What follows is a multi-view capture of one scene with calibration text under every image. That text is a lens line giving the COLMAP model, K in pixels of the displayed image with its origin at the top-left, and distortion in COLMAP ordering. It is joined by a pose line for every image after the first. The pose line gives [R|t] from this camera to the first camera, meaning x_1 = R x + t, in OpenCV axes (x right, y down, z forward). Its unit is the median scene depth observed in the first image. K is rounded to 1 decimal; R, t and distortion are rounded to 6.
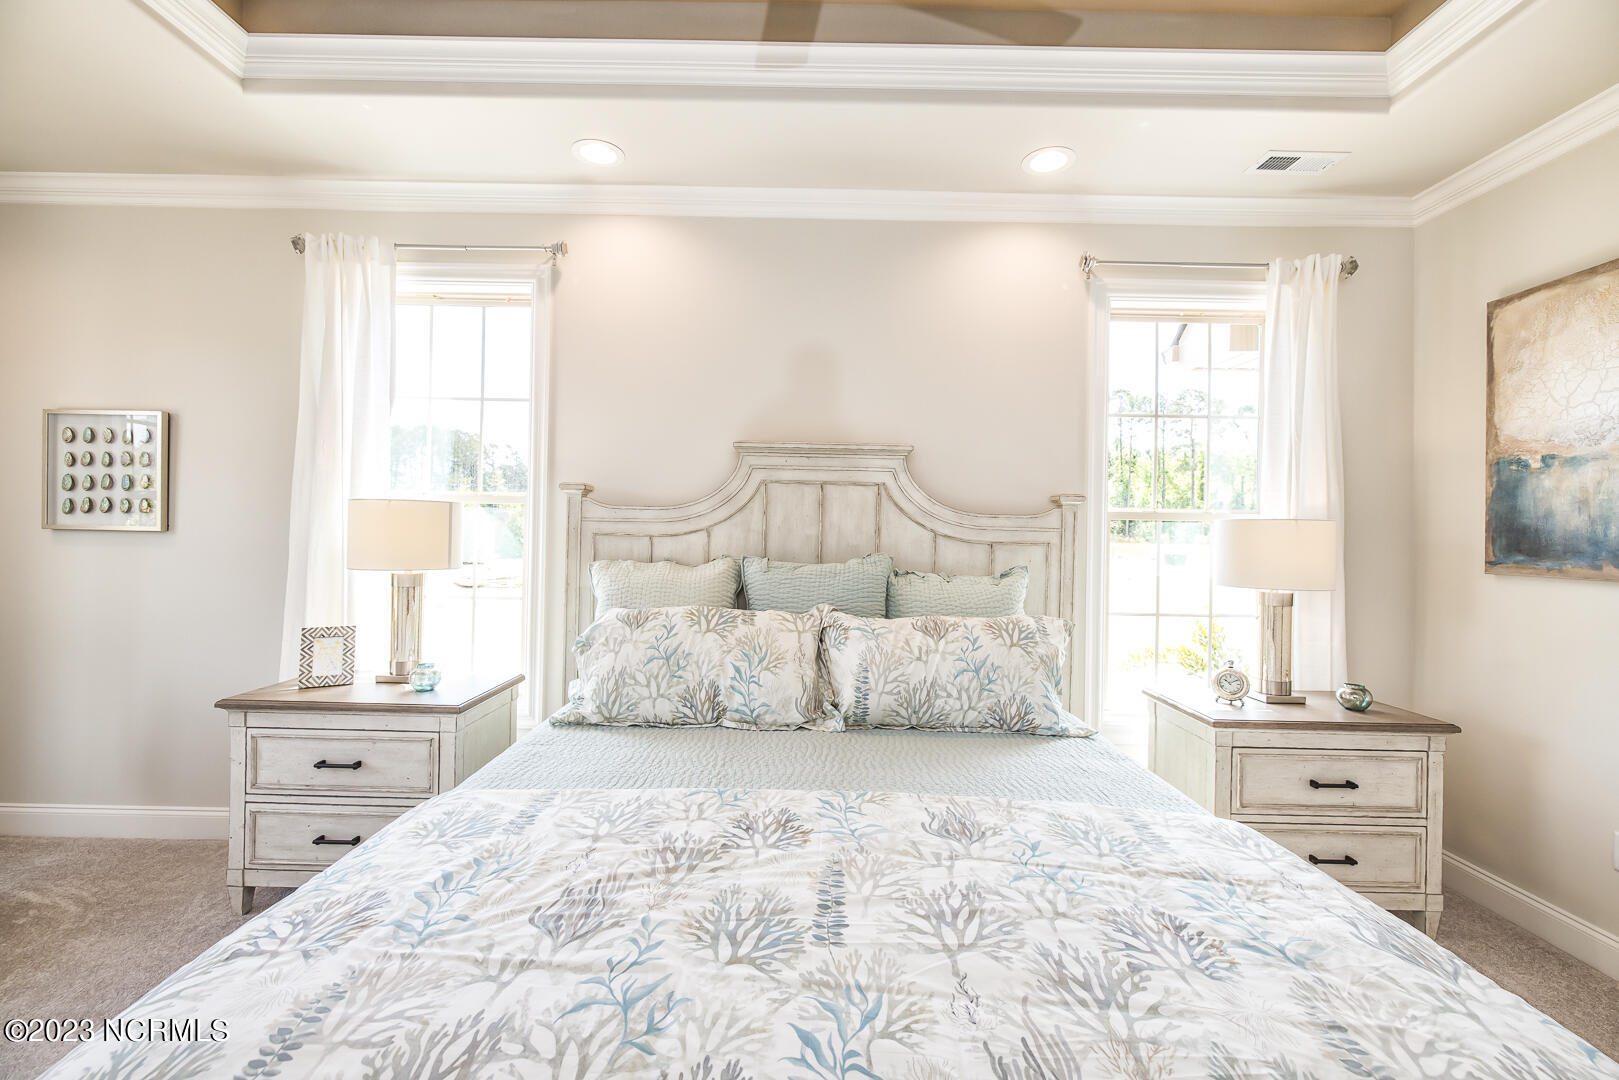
lens RADIAL K [[672.6, 0, 810.4], [0, 672.6, 531.3], [0, 0, 1]] dist [-0.001662, 0.000041]
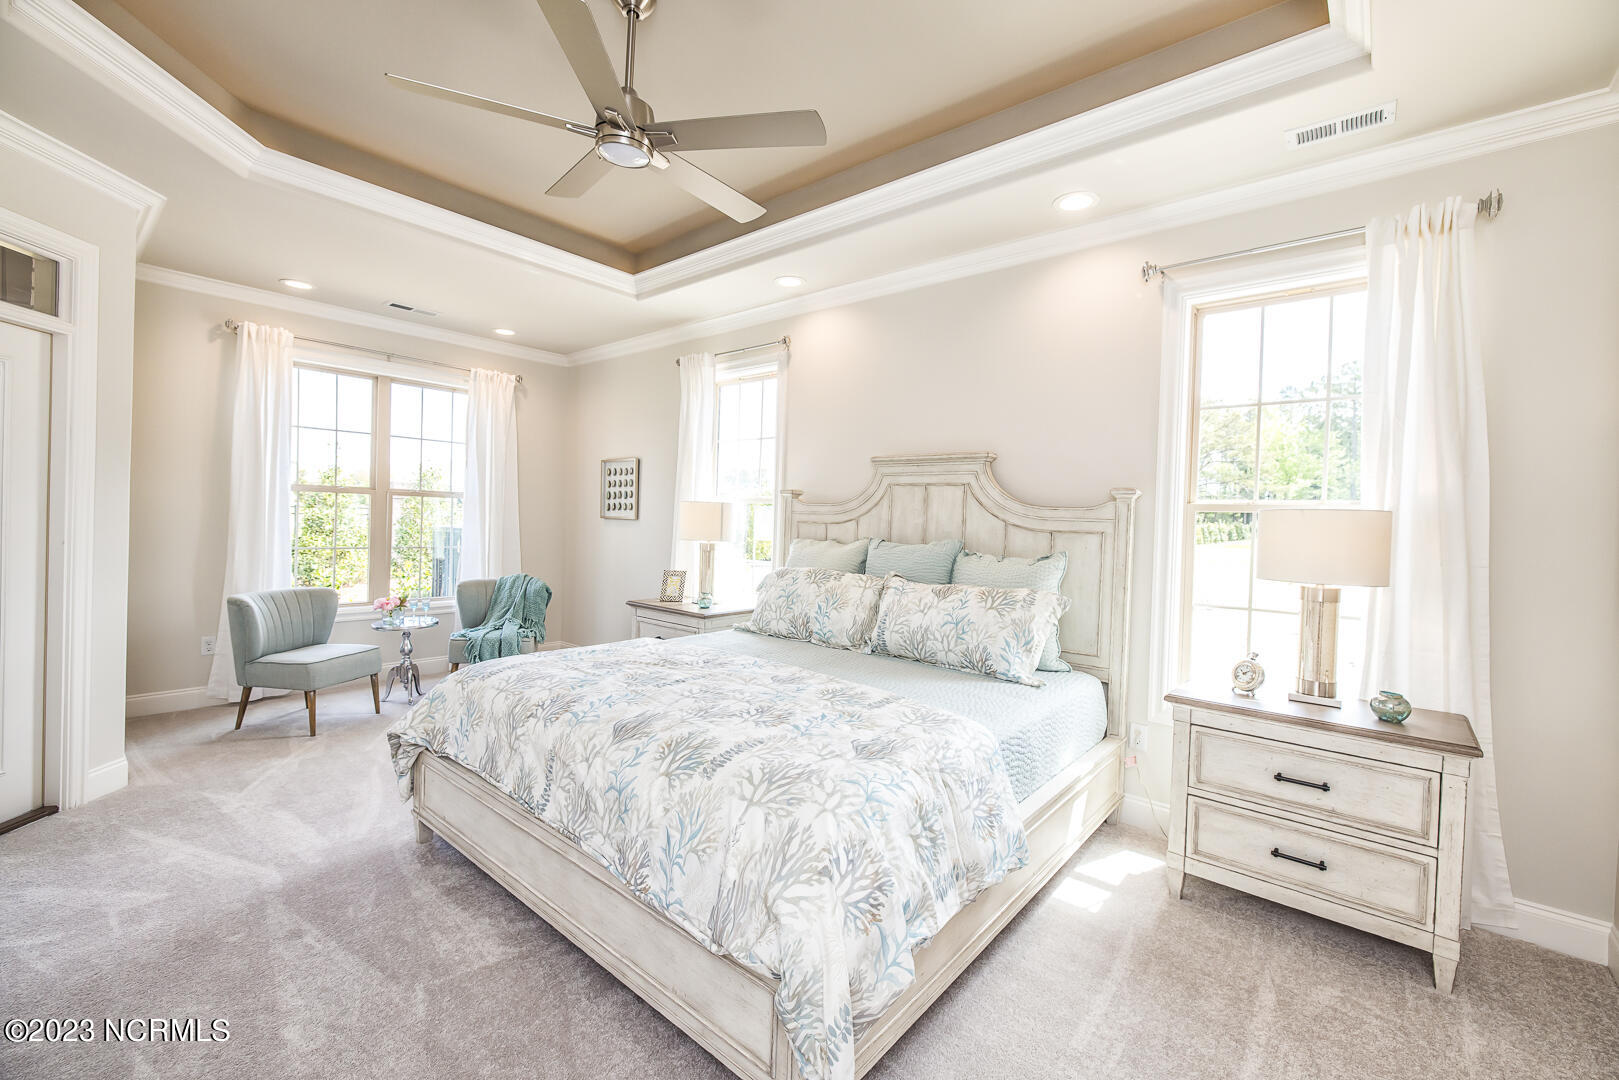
lens RADIAL K [[672.6, 0, 810.4], [0, 672.6, 531.3], [0, 0, 1]] dist [-0.001662, 0.000041]
pose [[0.762866, 0.014576, -0.646392, 0.731358], [-0.015368, 0.999872, 0.004410, 0.018957], [0.646374, 0.006569, 0.762993, -0.170435]]
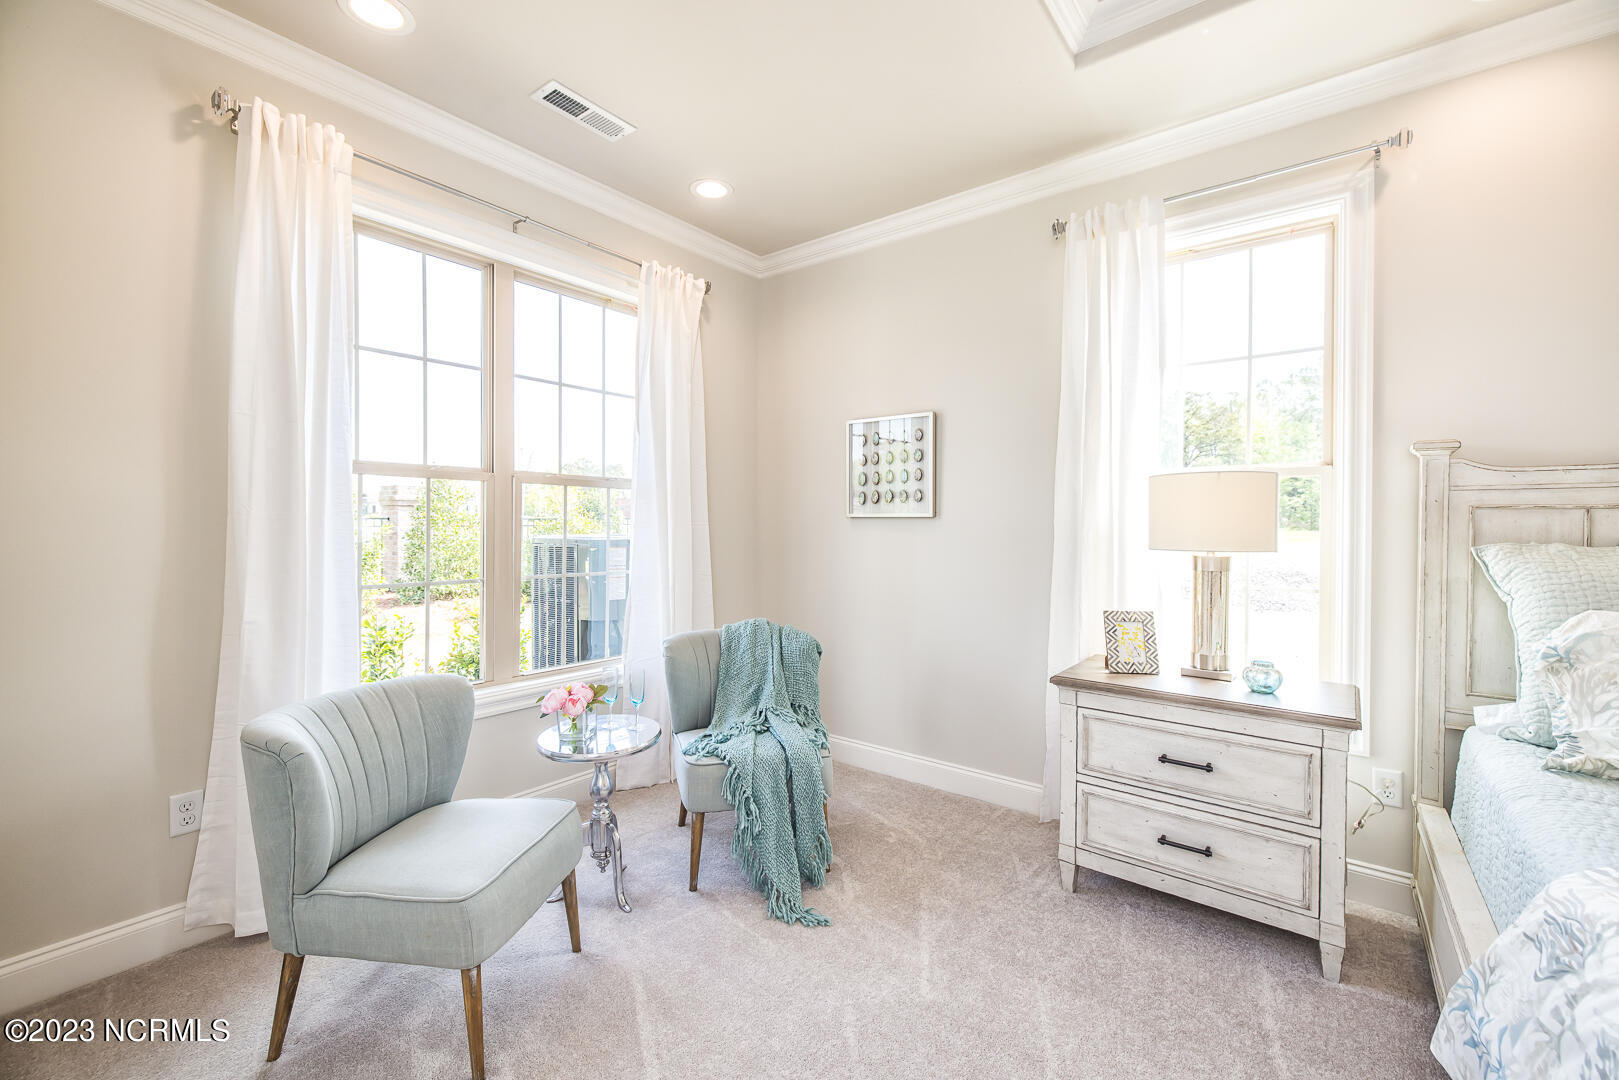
lens RADIAL K [[671.9, 0, 813.1], [0, 671.9, 530.9], [0, 0, 1]] dist [-0.000371, -0.000201]
pose [[0.789645, -0.008810, -0.613500, -0.457920], [0.010256, 0.999947, -0.001159, 0.023869], [0.613478, -0.005377, 0.789694, -0.024976]]
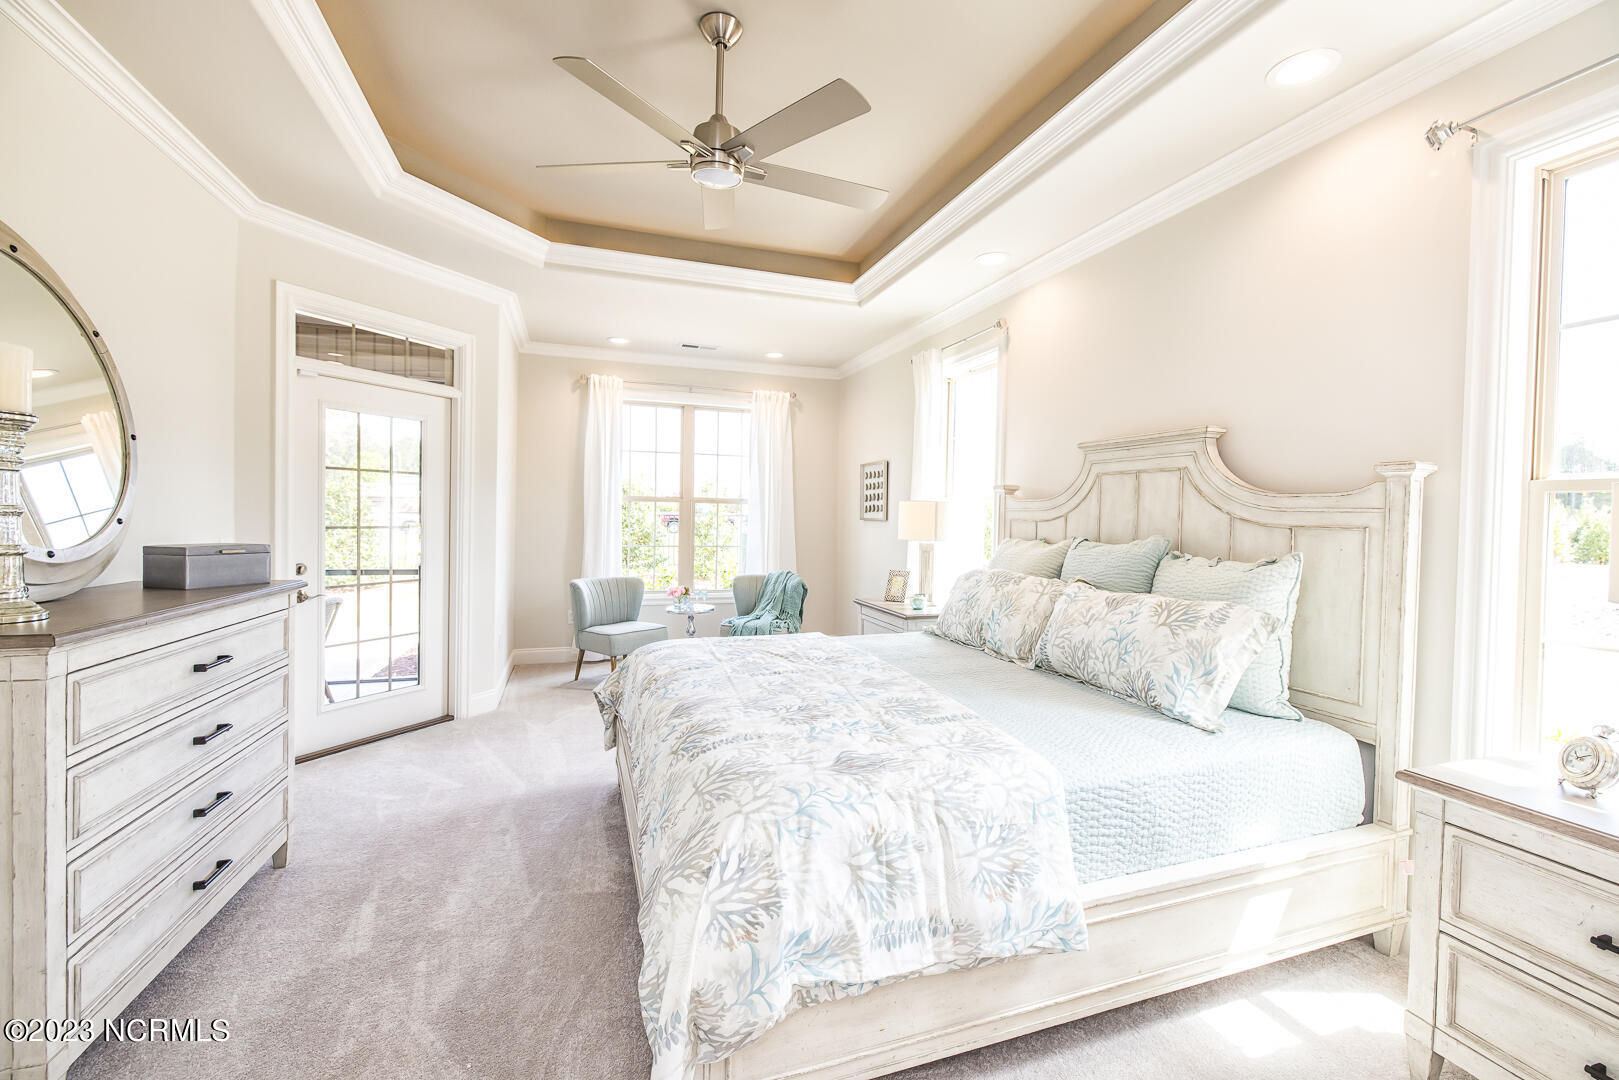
lens RADIAL K [[672.6, 0, 810.4], [0, 672.6, 531.3], [0, 0, 1]] dist [-0.001662, 0.000041]
pose [[0.329560, 0.007814, -0.944102, 0.907342], [-0.011002, 0.999930, 0.004436, 0.026908], [0.944071, 0.008925, 0.329623, 0.144938]]
